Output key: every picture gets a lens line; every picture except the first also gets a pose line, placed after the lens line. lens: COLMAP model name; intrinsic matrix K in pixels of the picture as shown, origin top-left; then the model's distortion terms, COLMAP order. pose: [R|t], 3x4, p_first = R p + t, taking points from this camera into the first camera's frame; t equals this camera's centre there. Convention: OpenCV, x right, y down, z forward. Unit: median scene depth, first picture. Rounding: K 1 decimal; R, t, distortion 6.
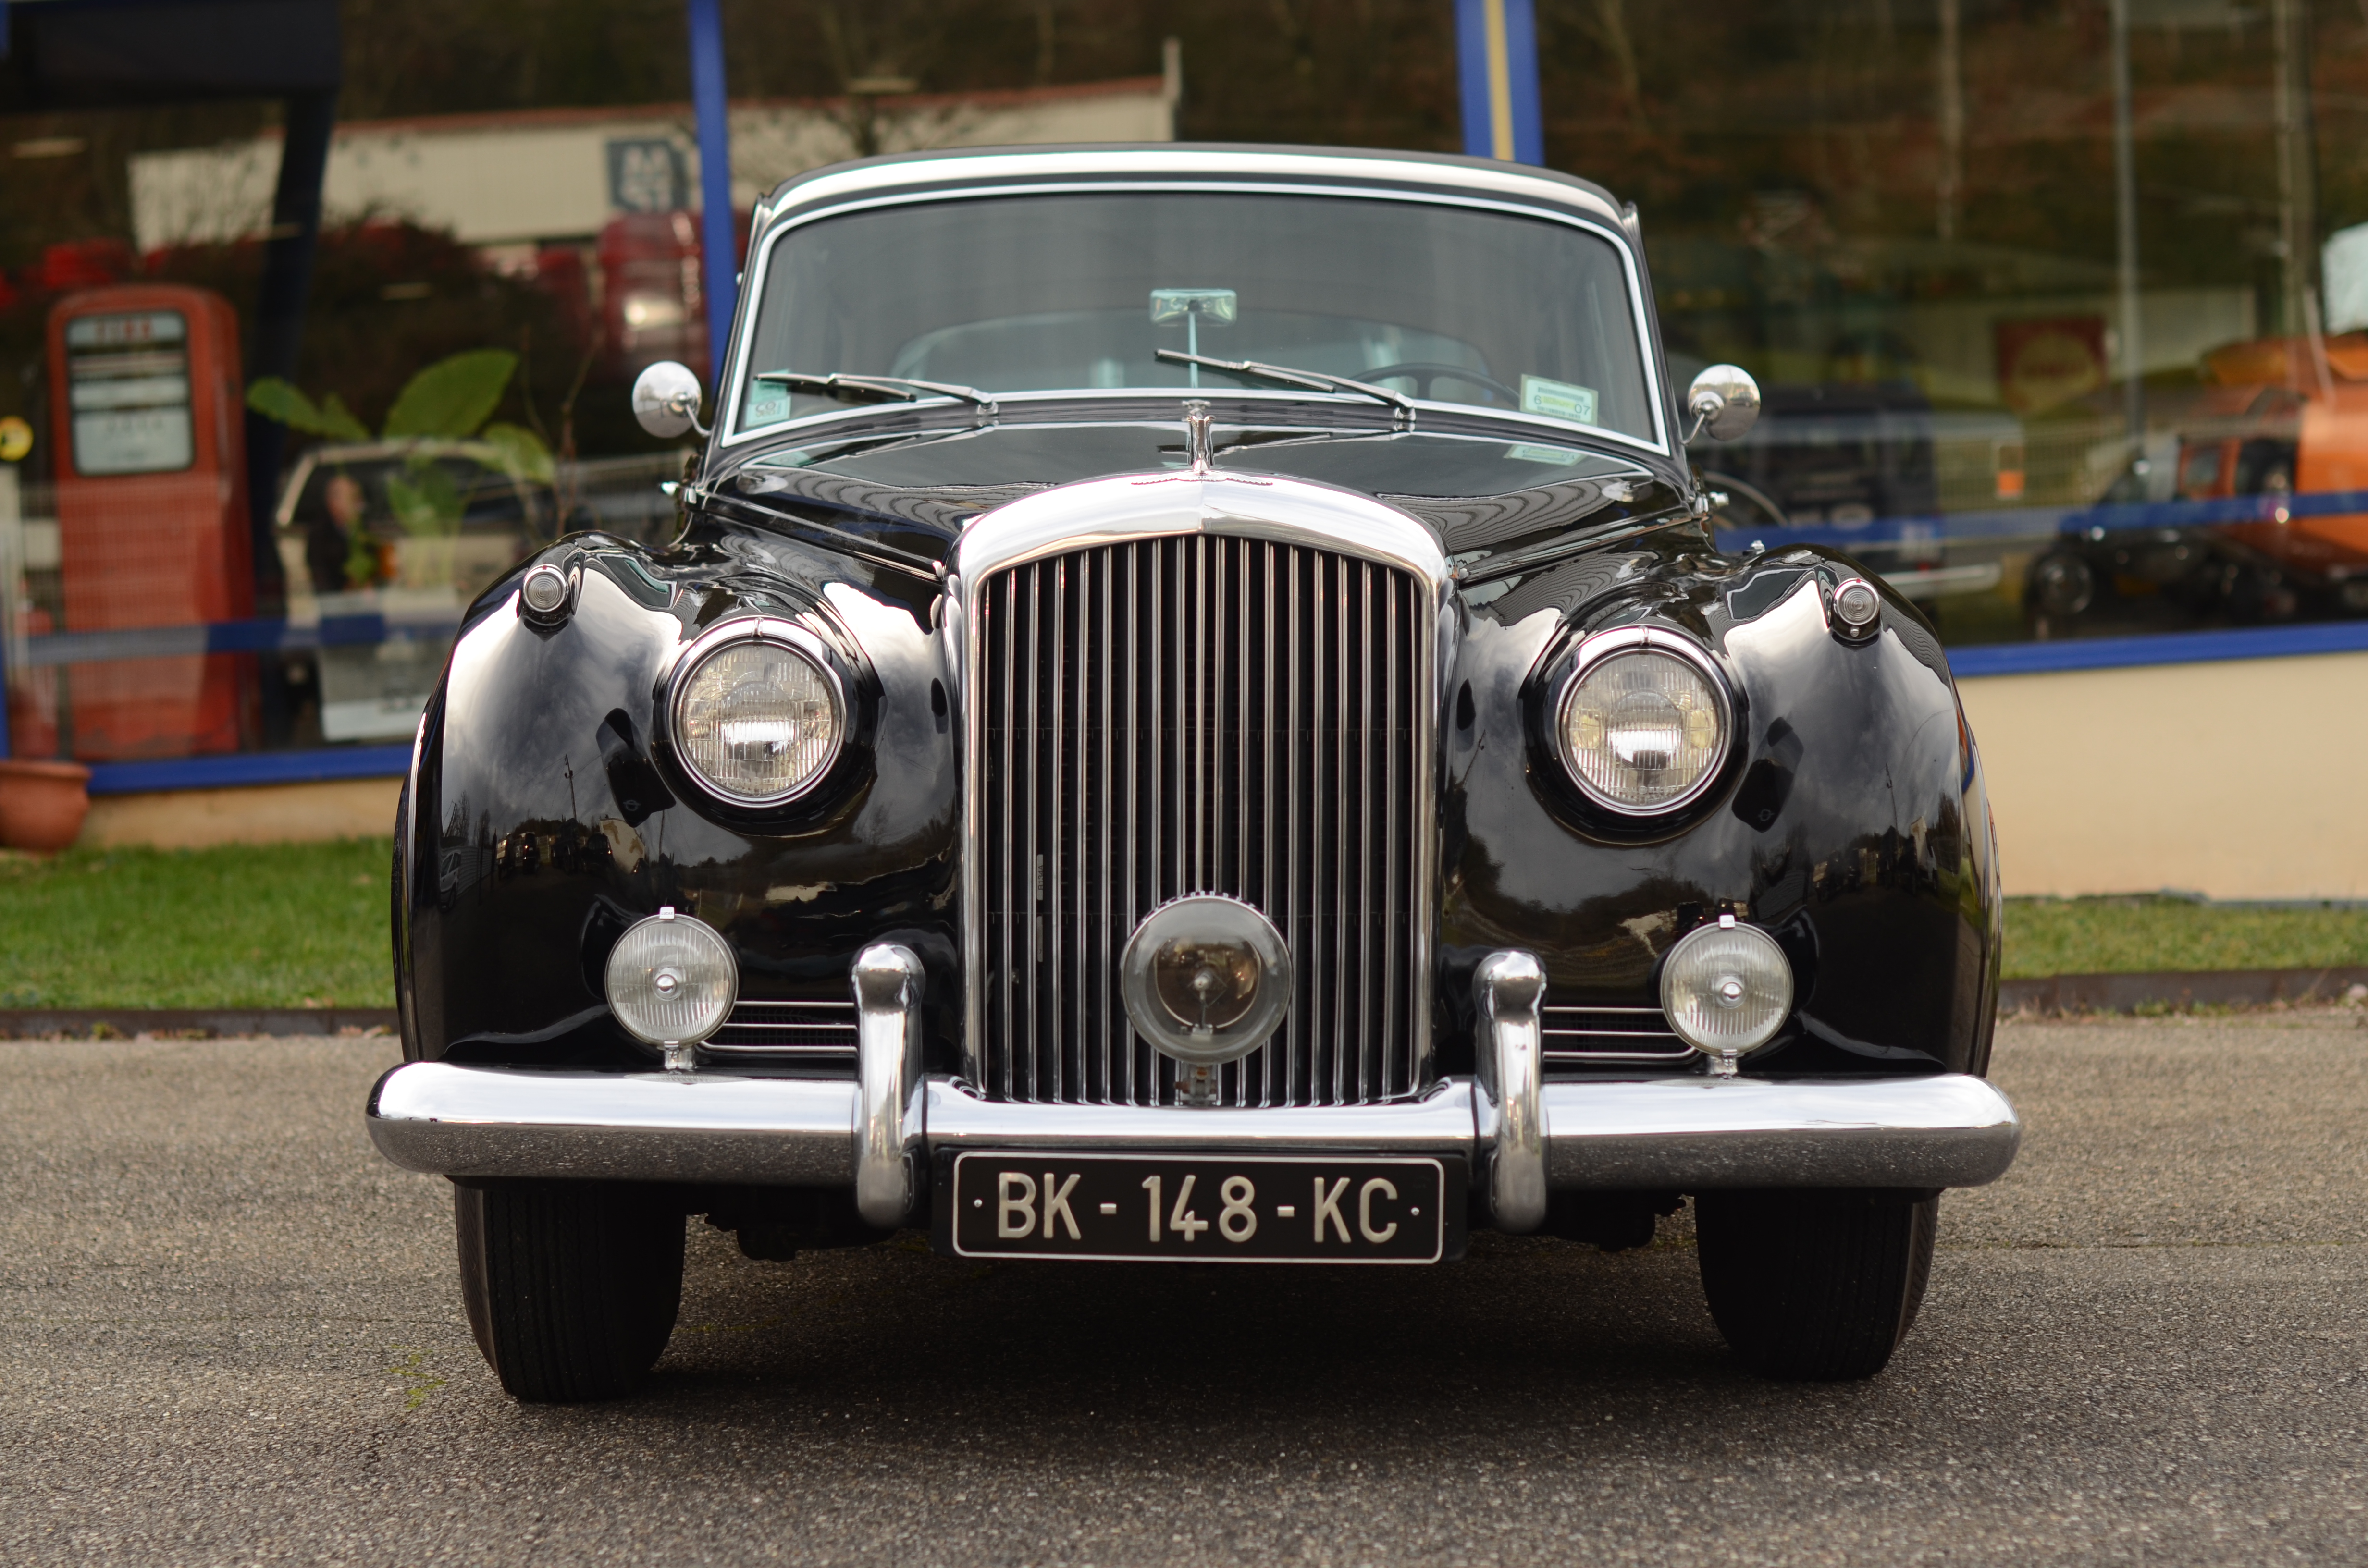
lens RADIAL K [[5286.9, 0, 1172.5], [0, 5286.9, 777.1], [0, 0, 1]] dist [-0.317301, 0.000000]
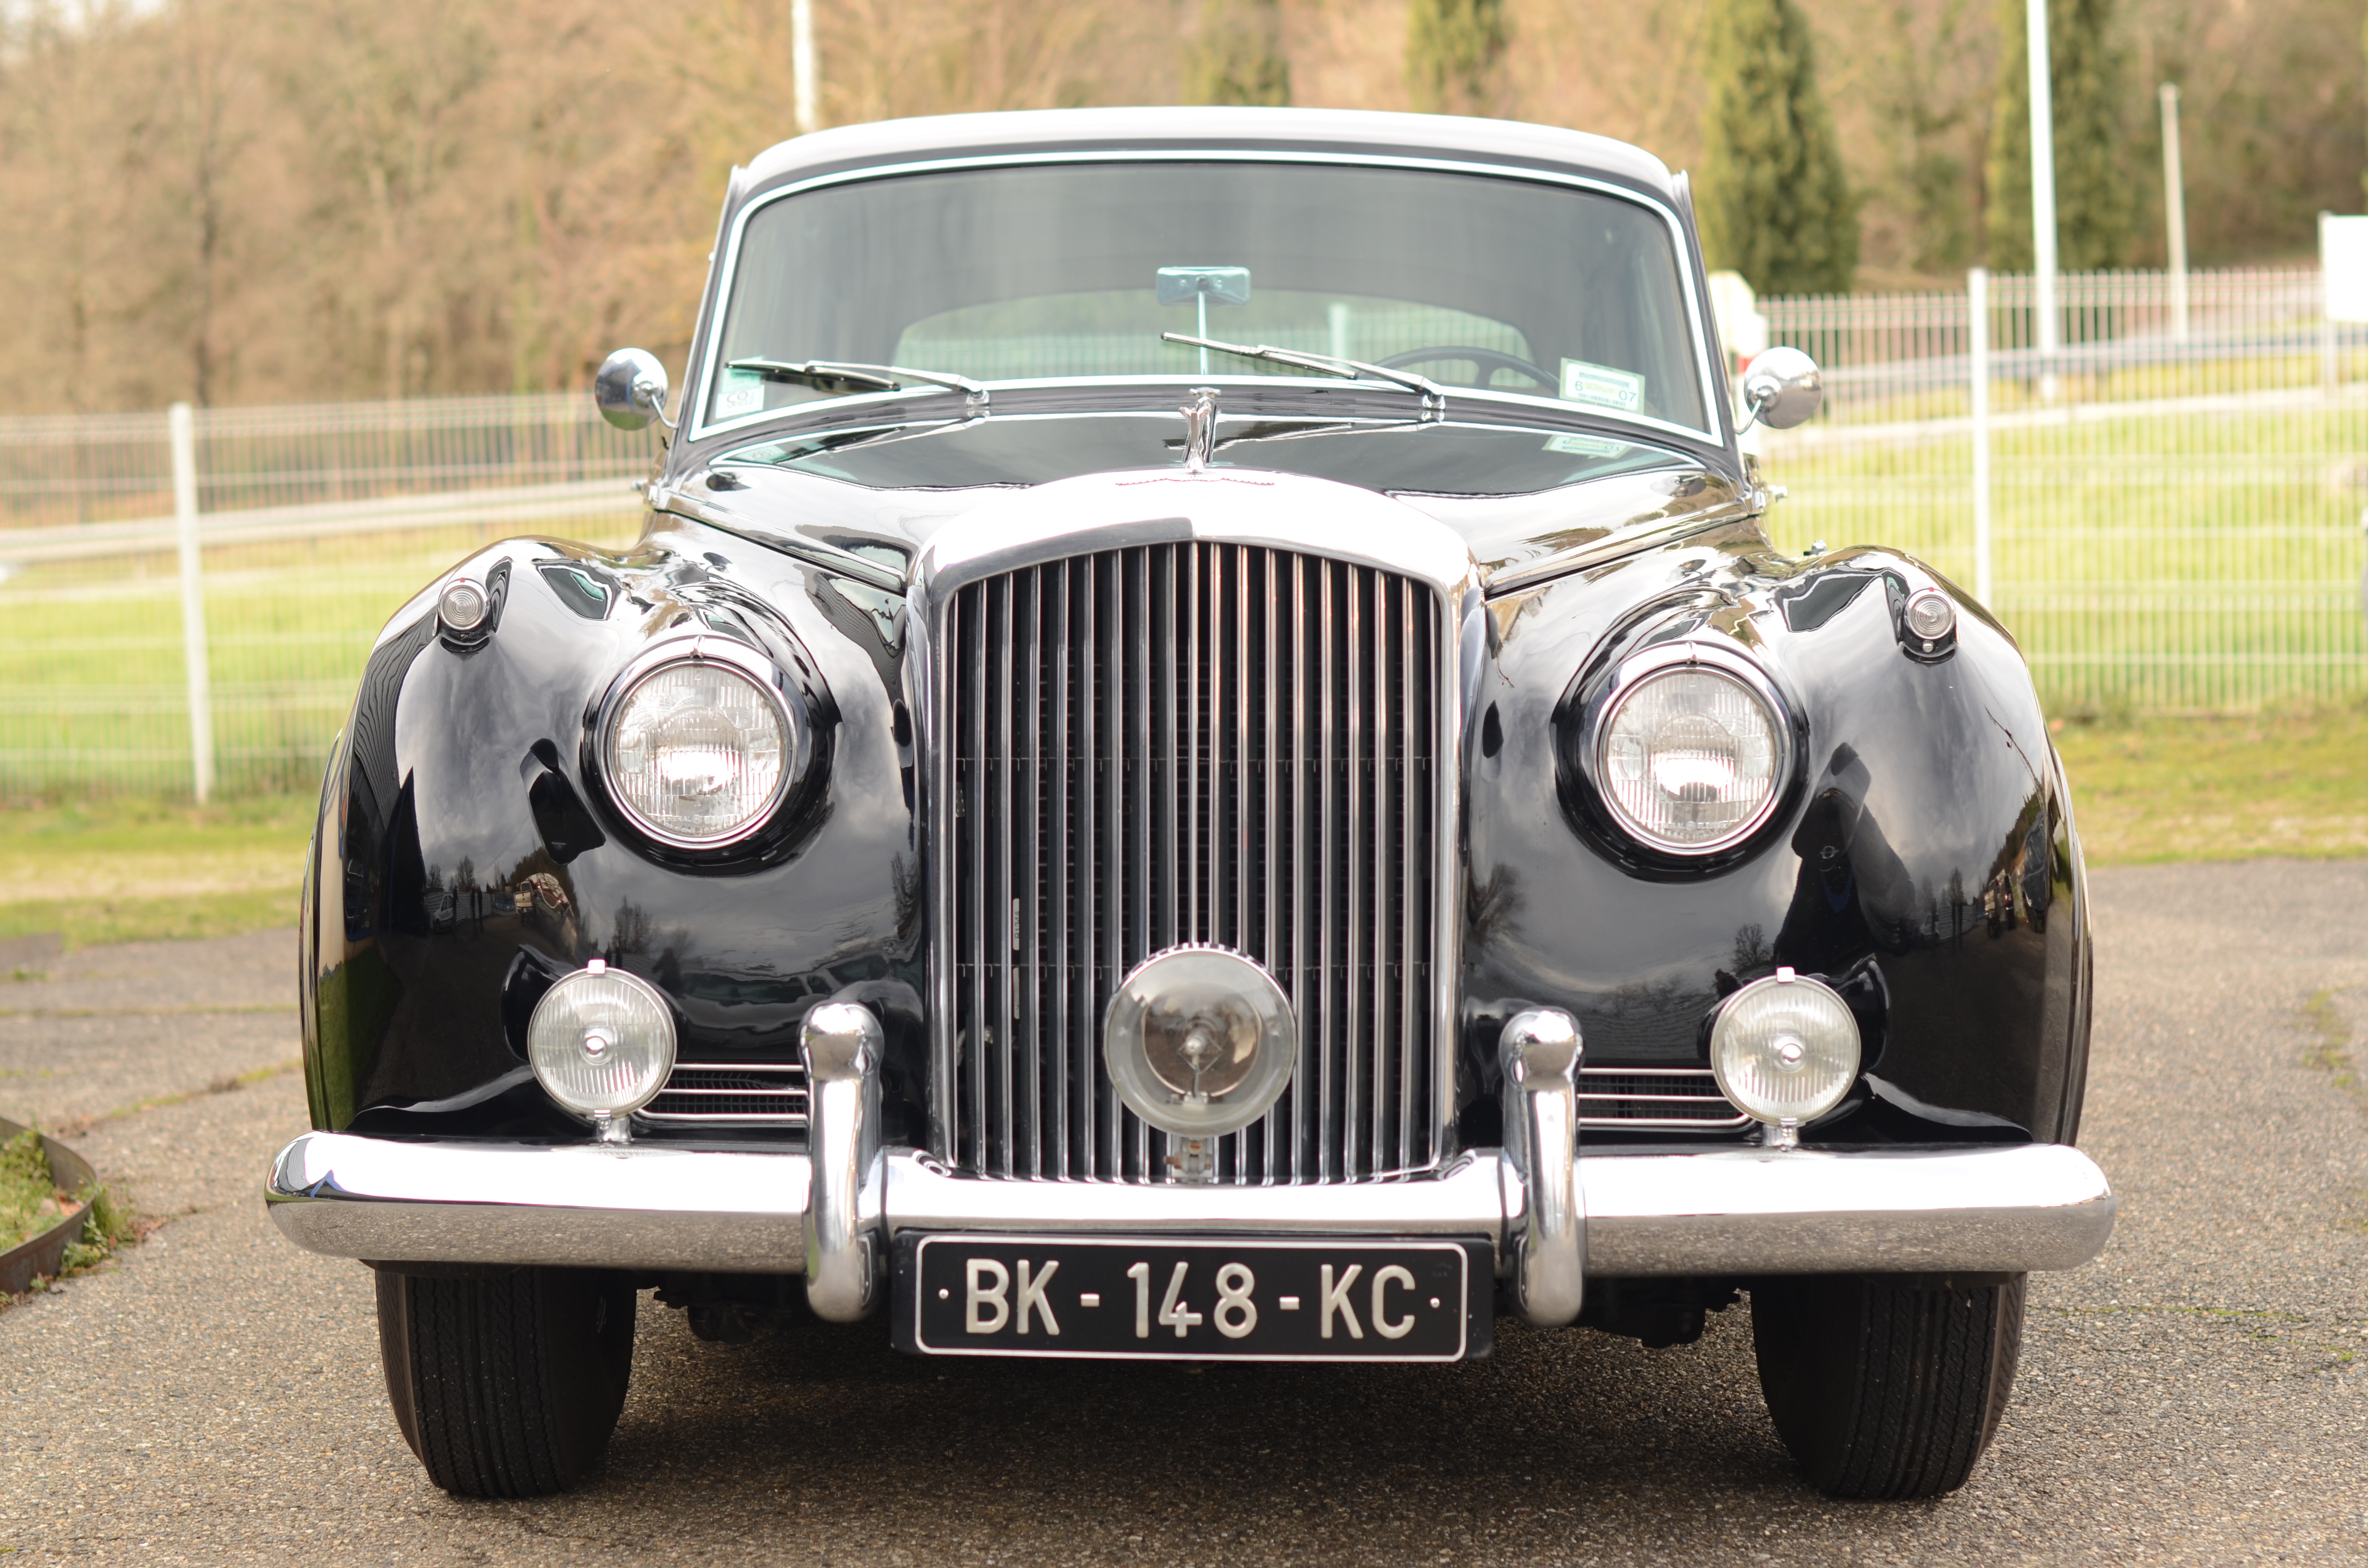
lens RADIAL K [[5286.9, 0, 1192.7], [0, 5286.9, 781.8], [0, 0, 1]] dist [-0.317301, 0.000000]
pose [[0.999967, -0.003052, -0.007527, 0.011735], [0.003083, 0.999987, 0.004073, -0.008869], [0.007515, -0.004096, 0.999963, 0.108773]]
